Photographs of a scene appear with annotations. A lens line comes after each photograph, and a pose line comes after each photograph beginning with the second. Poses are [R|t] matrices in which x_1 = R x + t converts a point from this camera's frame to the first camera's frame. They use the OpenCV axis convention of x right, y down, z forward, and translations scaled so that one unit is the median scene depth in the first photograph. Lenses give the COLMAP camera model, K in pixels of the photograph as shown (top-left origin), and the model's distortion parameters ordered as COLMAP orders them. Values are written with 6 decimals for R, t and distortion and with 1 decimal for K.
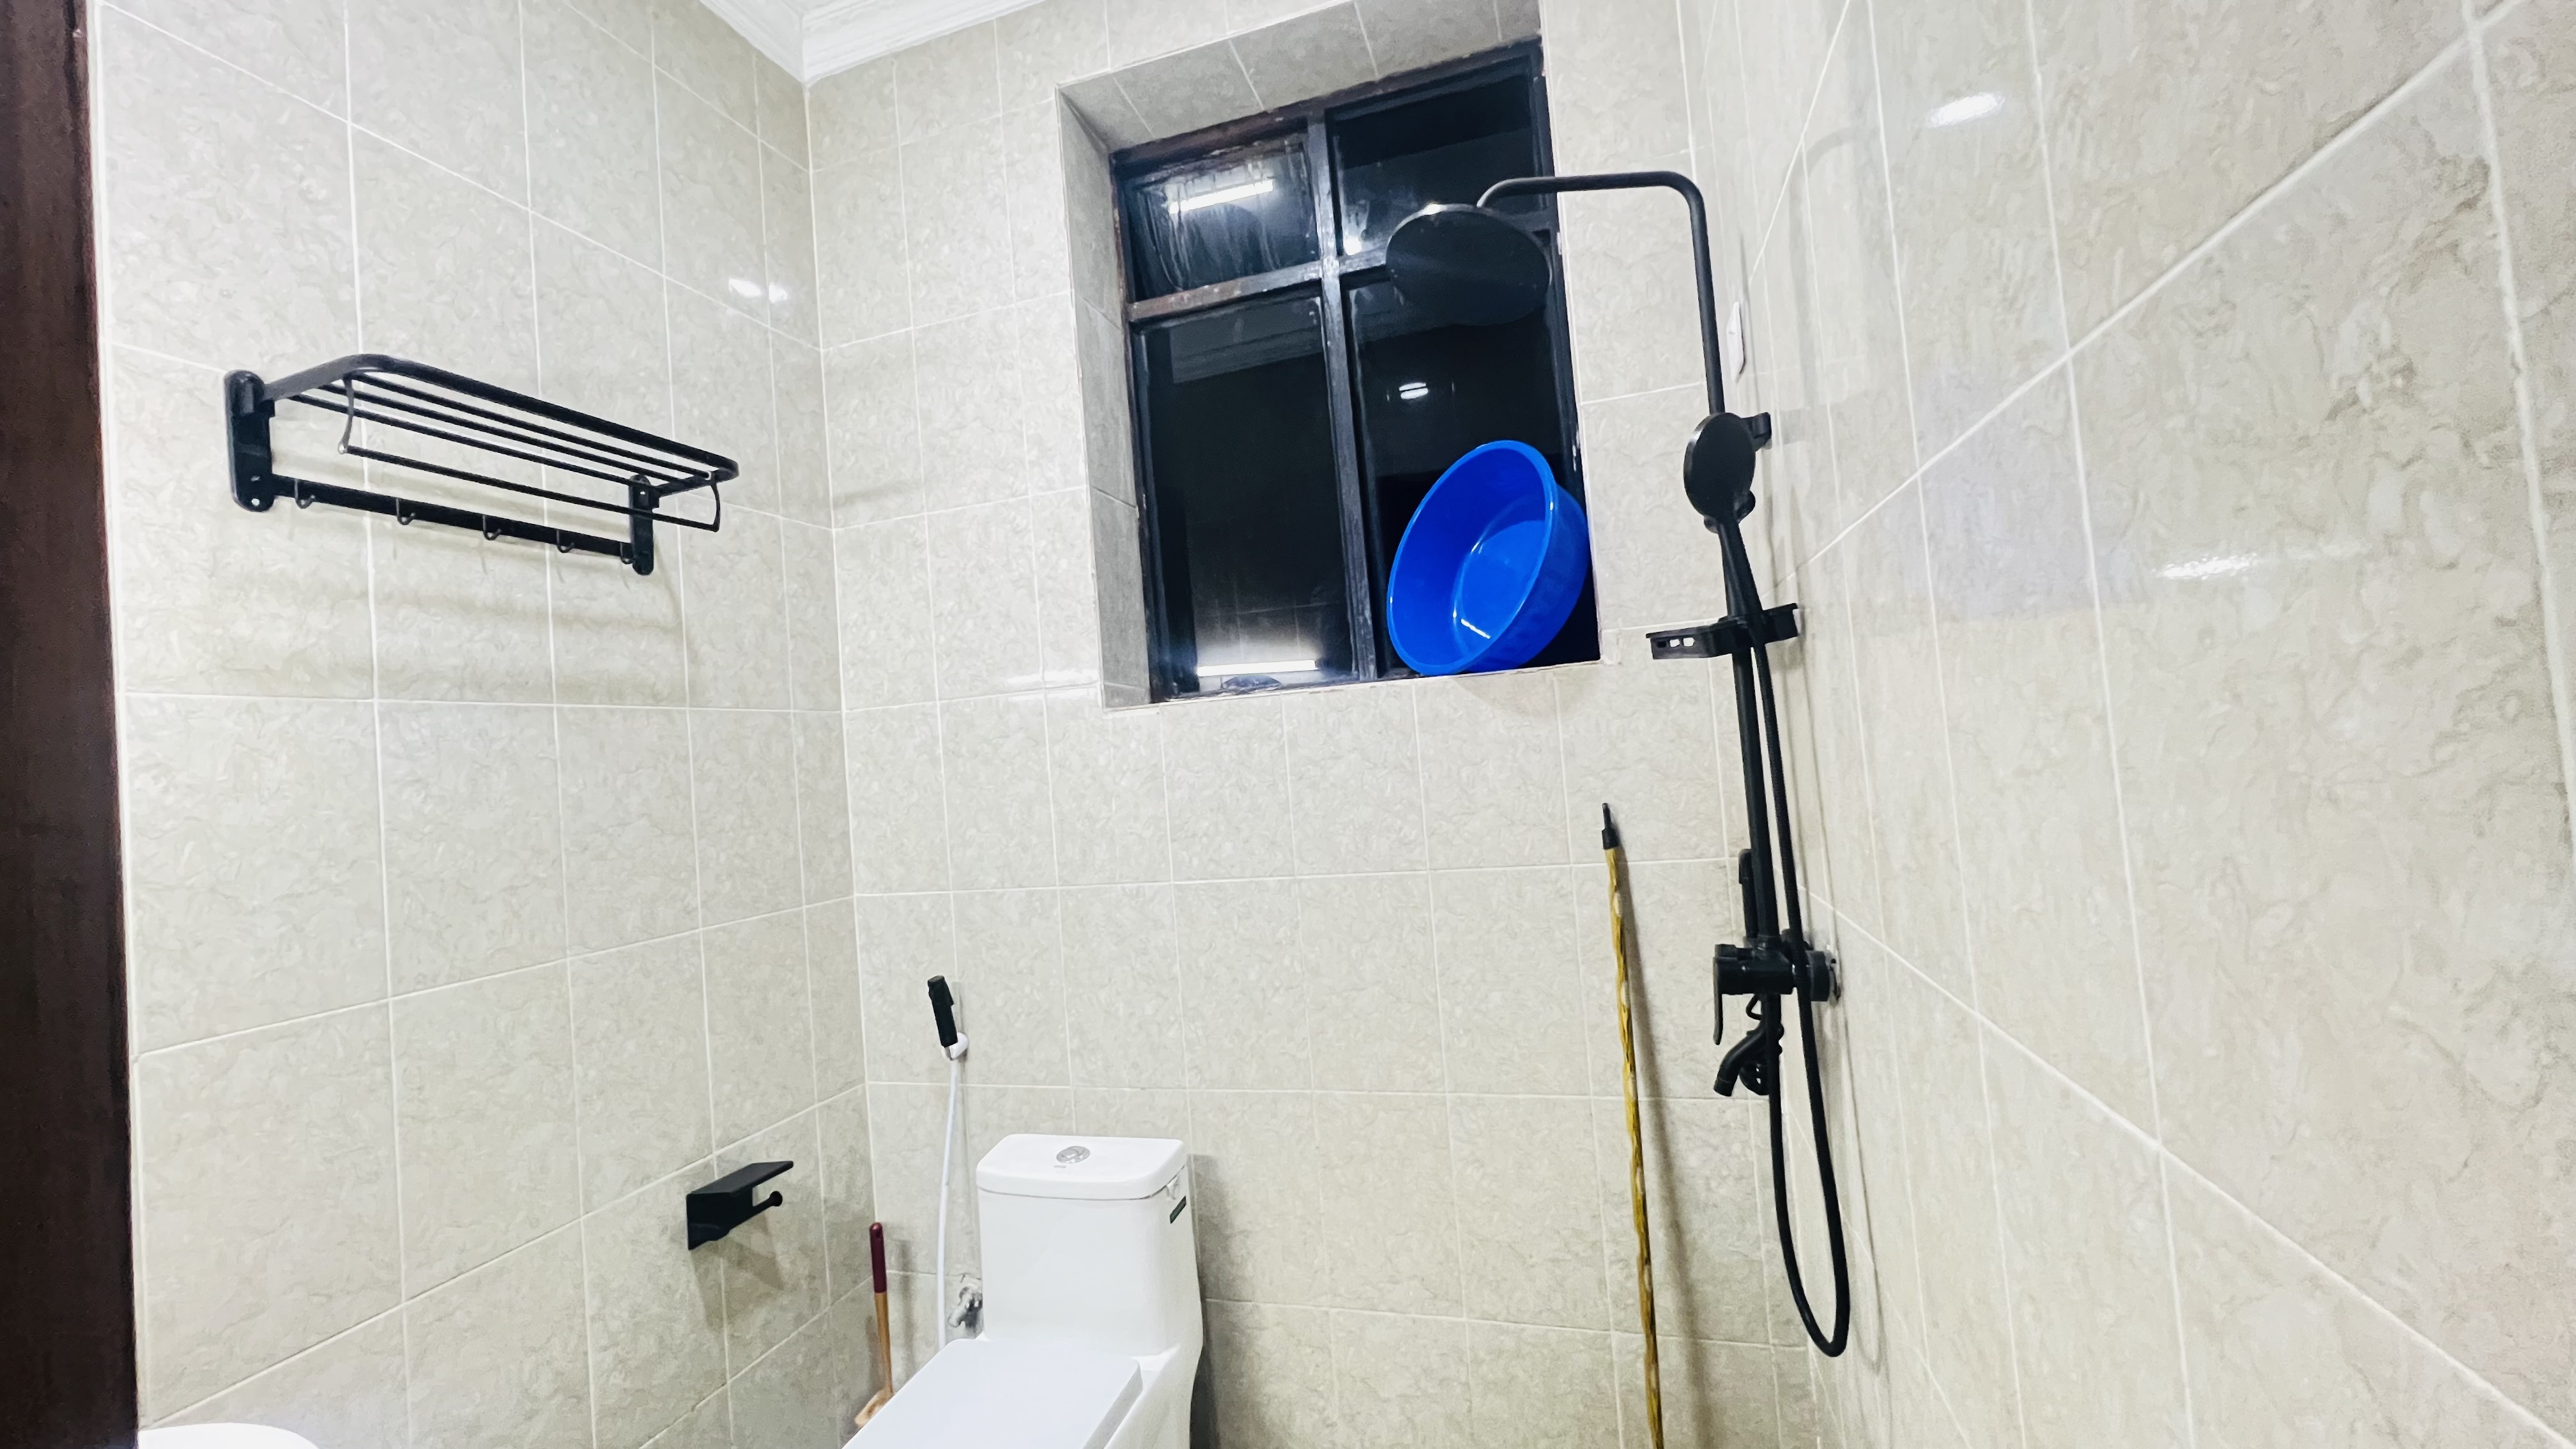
lens RADIAL K [[1028.3, 0, 1282.1], [0, 1028.3, 720.5], [0, 0, 1]] dist [-0.001681, 0.000166]
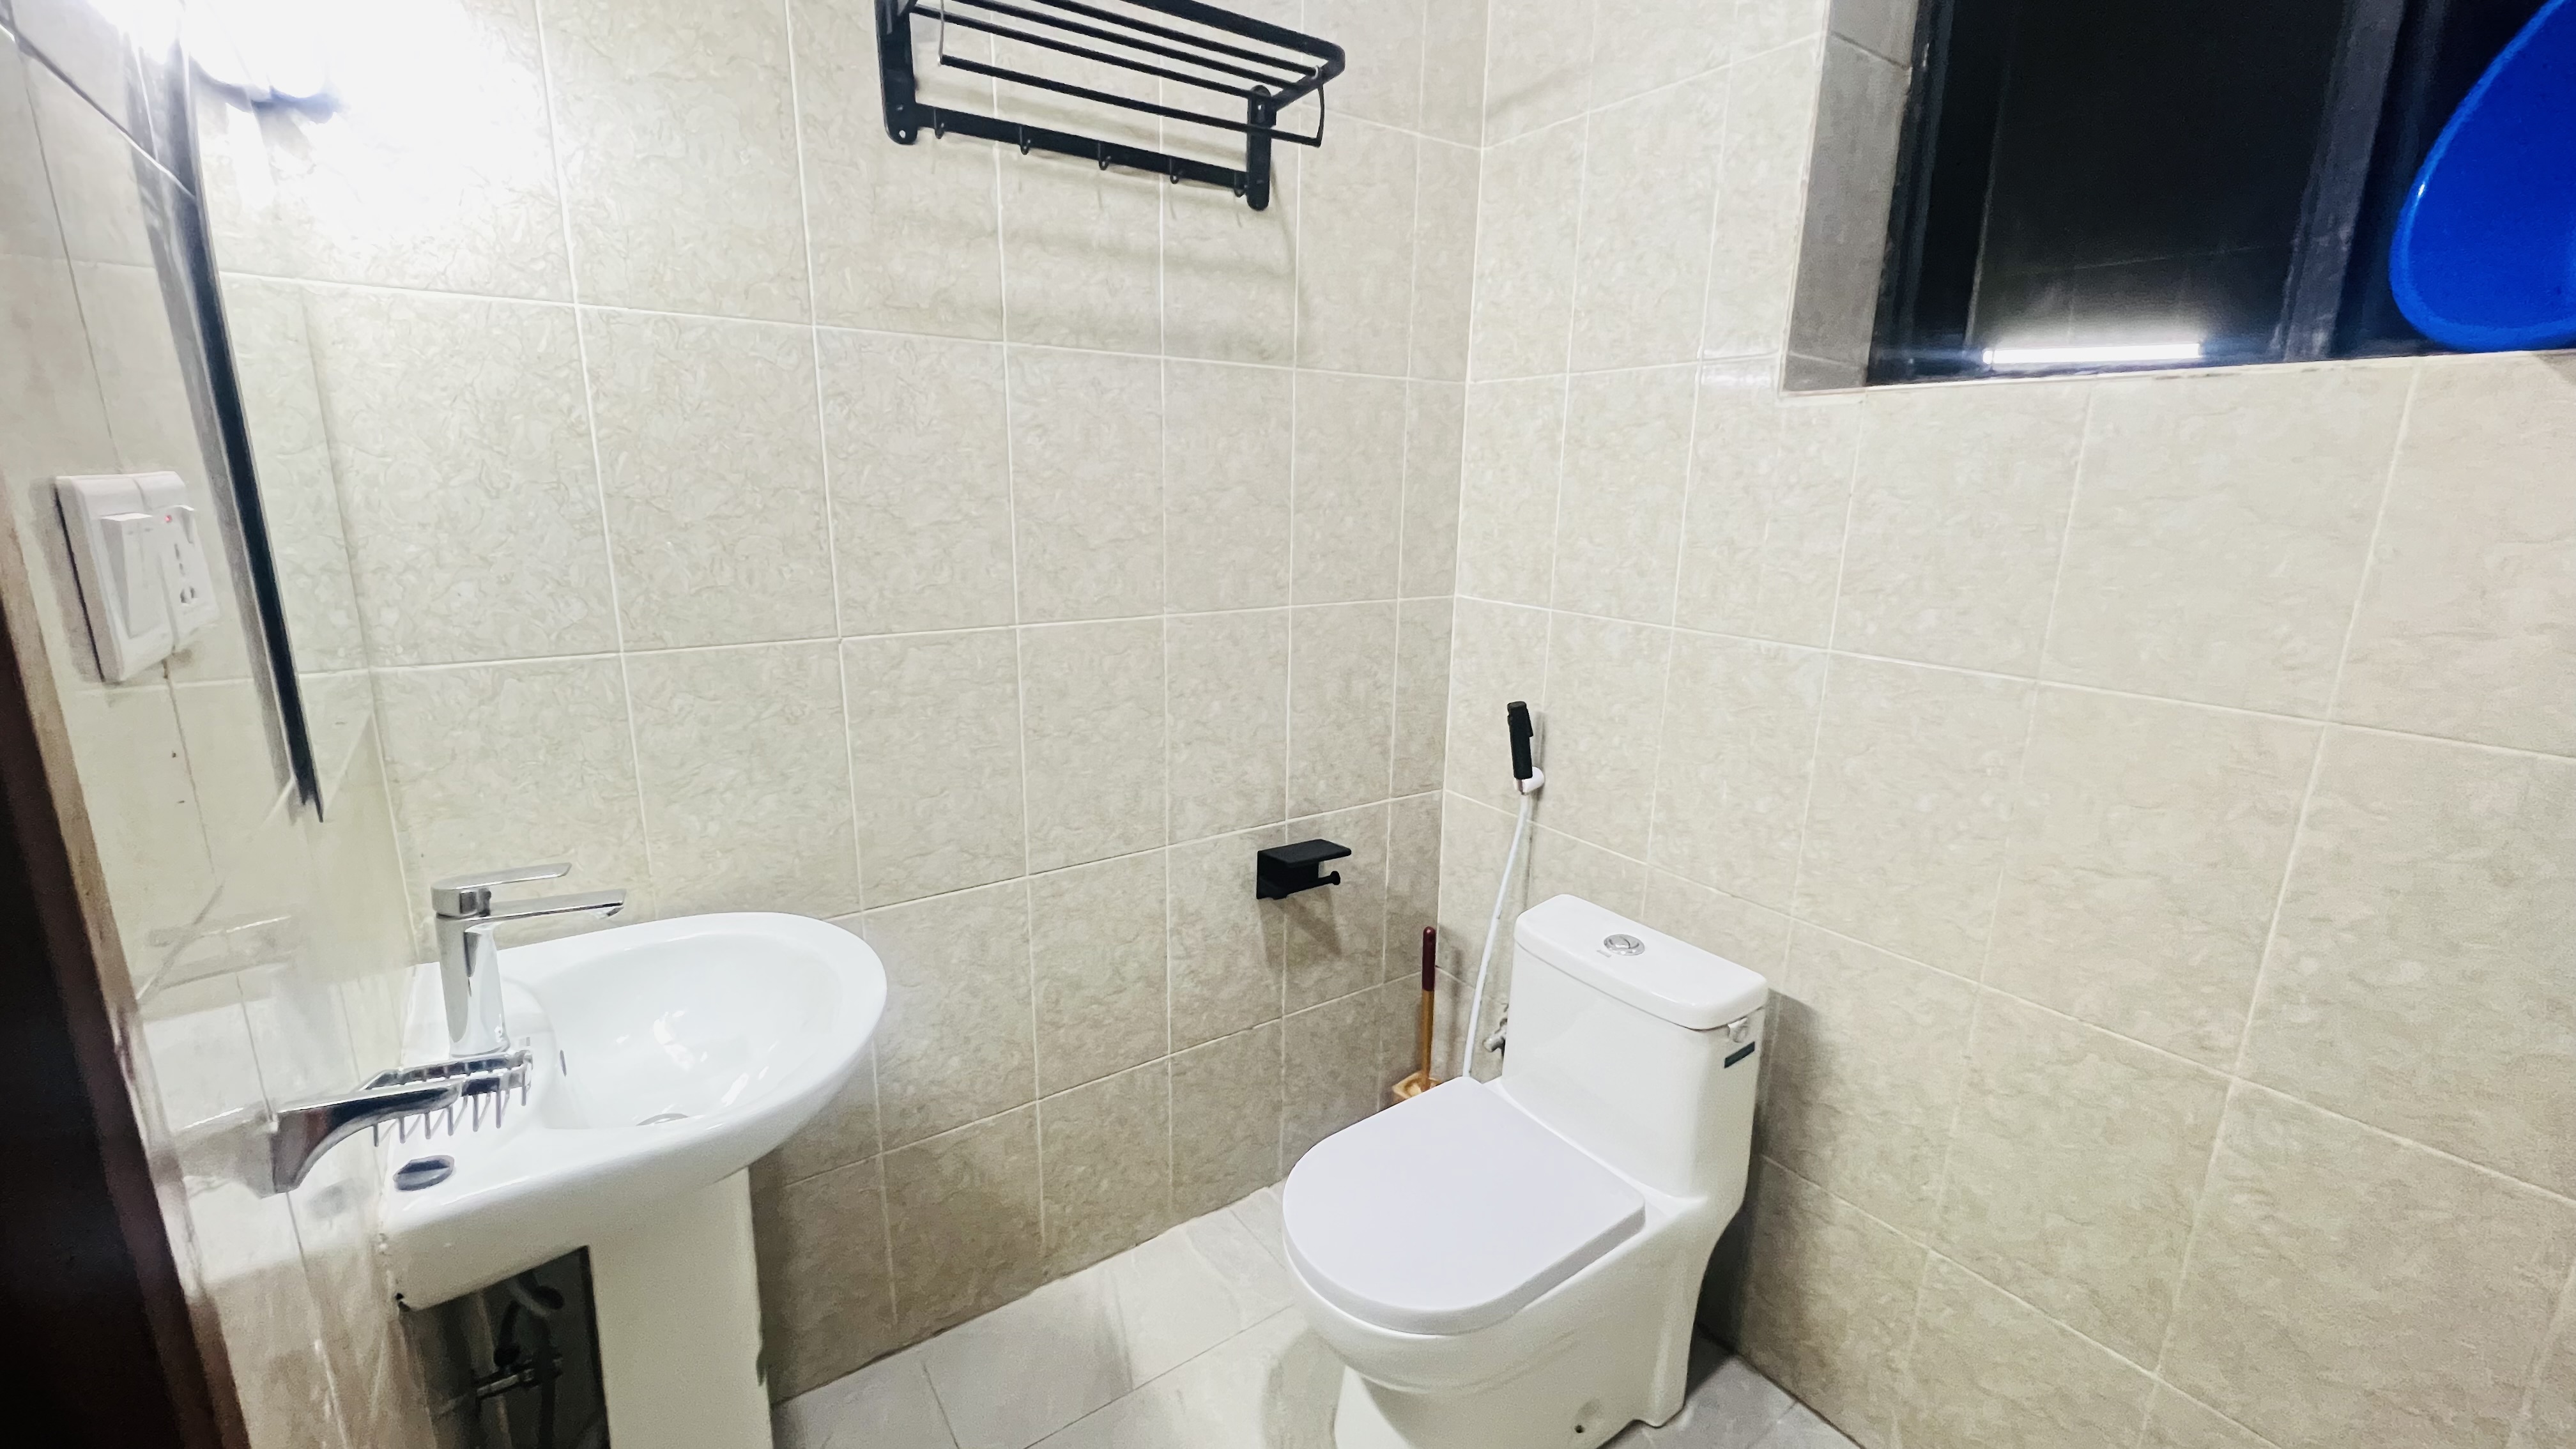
lens RADIAL K [[1028.3, 0, 1282.1], [0, 1028.3, 720.5], [0, 0, 1]] dist [-0.001681, 0.000166]
pose [[0.780208, 0.232107, -0.580863, 0.023691], [-0.056617, 0.951000, 0.303964, 0.008615], [0.622953, -0.204269, 0.755119, 0.226990]]
